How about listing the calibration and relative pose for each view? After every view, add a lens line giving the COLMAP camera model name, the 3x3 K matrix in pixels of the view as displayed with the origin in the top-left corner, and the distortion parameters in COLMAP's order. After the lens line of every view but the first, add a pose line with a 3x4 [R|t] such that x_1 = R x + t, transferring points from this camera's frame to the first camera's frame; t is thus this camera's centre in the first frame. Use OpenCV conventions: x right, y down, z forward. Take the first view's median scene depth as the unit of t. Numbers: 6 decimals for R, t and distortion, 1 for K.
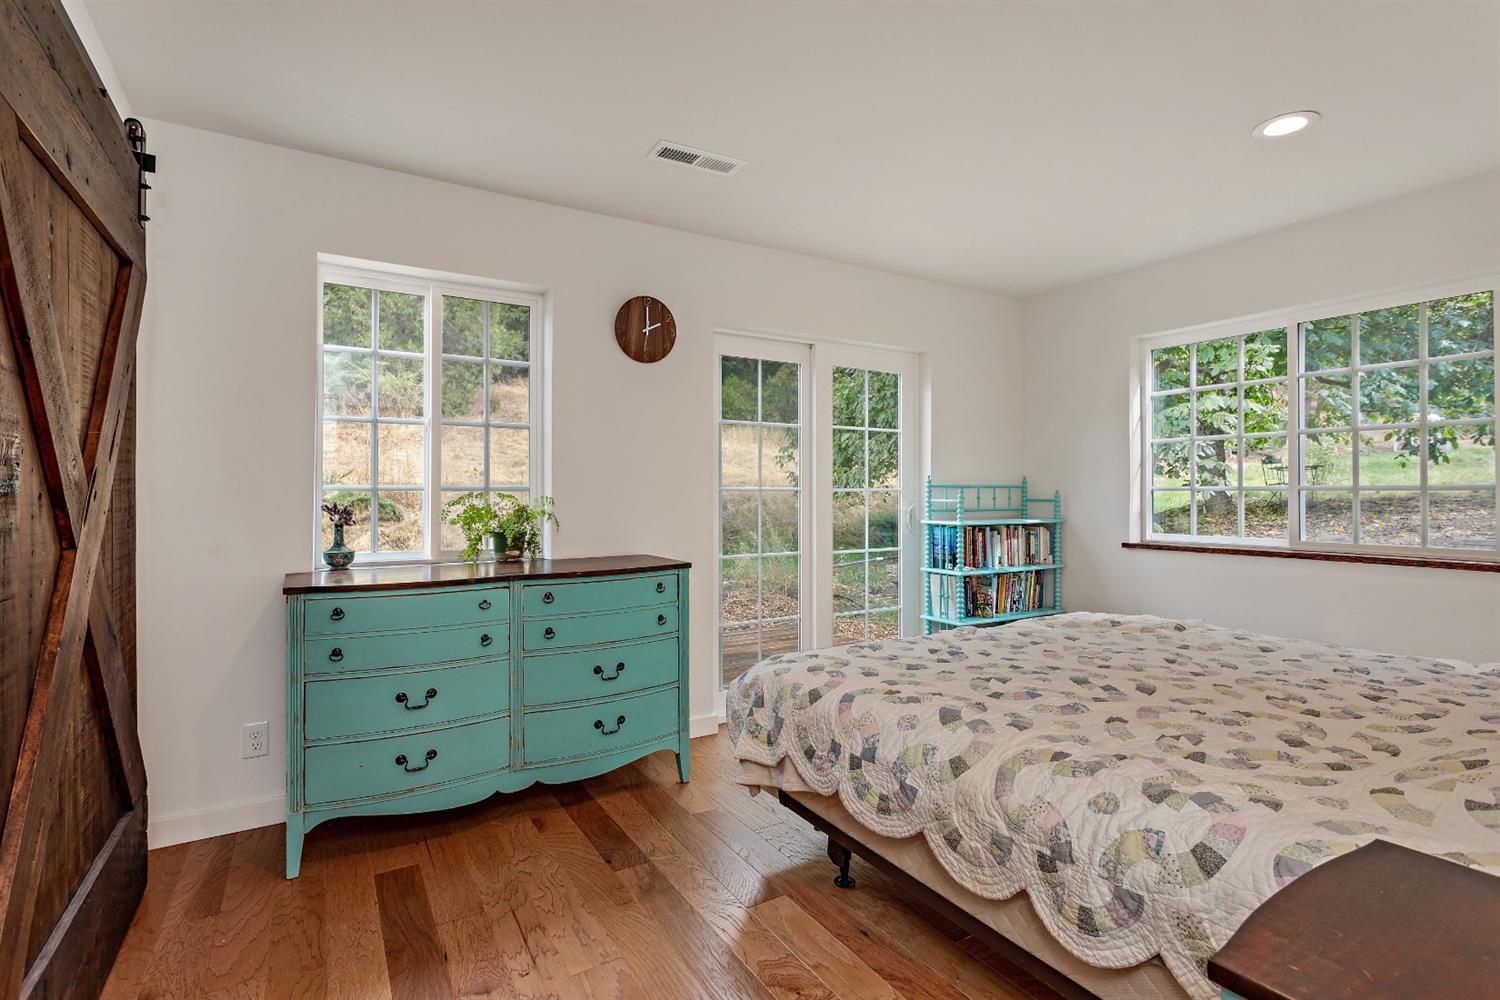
lens RADIAL K [[701.2, 0, 749.8], [0, 701.2, 489.7], [0, 0, 1]] dist [0.000246, -0.000126]
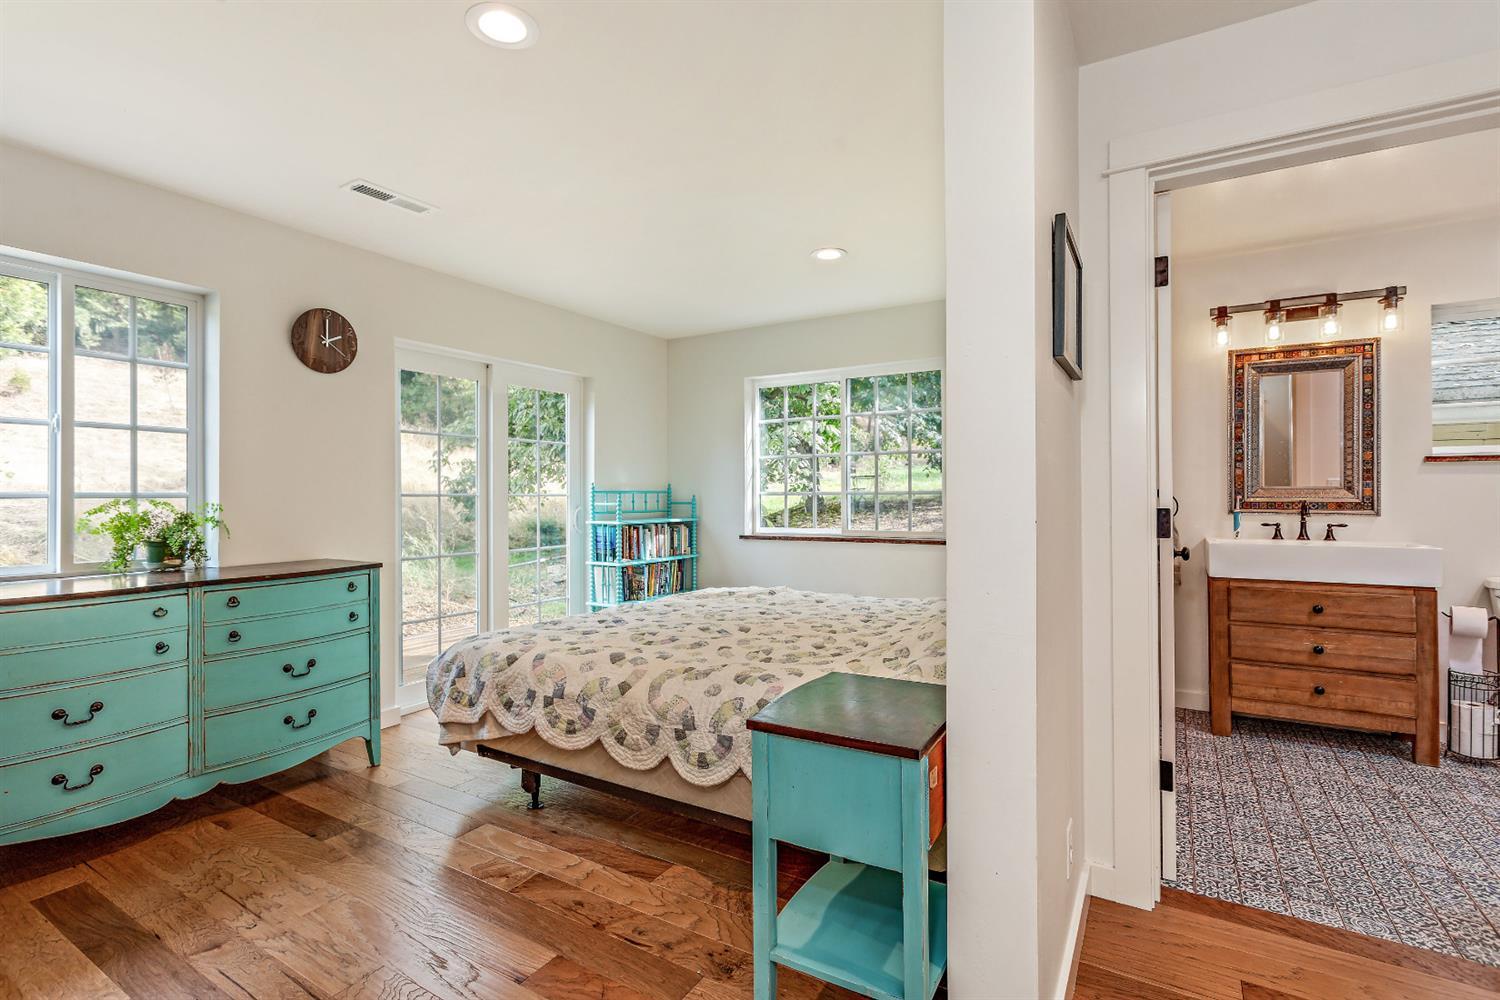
lens RADIAL K [[701.2, 0, 738.5], [0, 701.2, 490.1], [0, 0, 1]] dist [0.000246, -0.000126]
pose [[0.891957, 0.000243, 0.452120, -0.088182], [0.001990, 0.999988, -0.004462, -0.003306], [-0.452116, 0.004880, 0.891946, -0.239697]]
